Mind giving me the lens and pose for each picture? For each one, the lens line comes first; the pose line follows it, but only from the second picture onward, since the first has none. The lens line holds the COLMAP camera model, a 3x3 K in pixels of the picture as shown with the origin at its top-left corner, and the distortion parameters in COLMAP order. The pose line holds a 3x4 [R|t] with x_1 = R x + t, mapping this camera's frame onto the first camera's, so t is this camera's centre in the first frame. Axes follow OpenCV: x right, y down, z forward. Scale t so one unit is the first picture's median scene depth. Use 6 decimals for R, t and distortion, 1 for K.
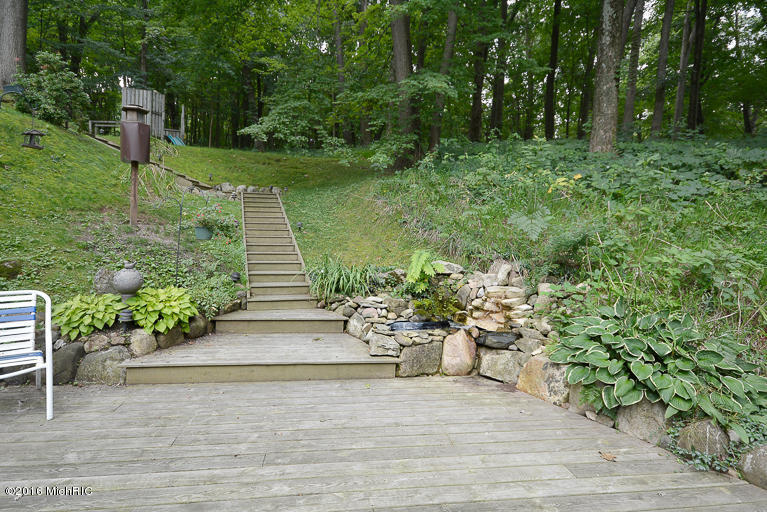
lens RADIAL K [[404.4, 0, 384.9], [0, 404.4, 238.7], [0, 0, 1]] dist [-0.002201, -0.000367]
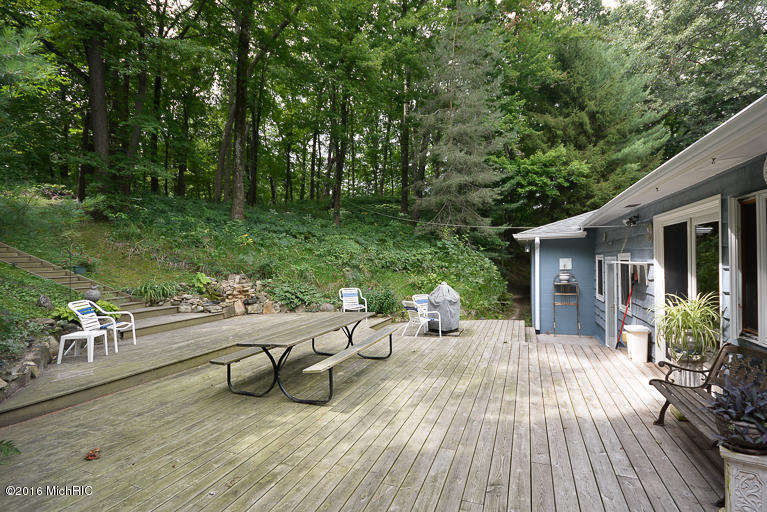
lens RADIAL K [[338.8, 0, 383.5], [0, 338.8, 256.0], [0, 0, 1]] dist [-0.000147, -0.000155]
pose [[0.490594, -0.023654, 0.871067, -1.223746], [0.037126, 0.999291, 0.006226, -0.040898], [-0.870597, 0.029285, 0.491124, -0.903477]]
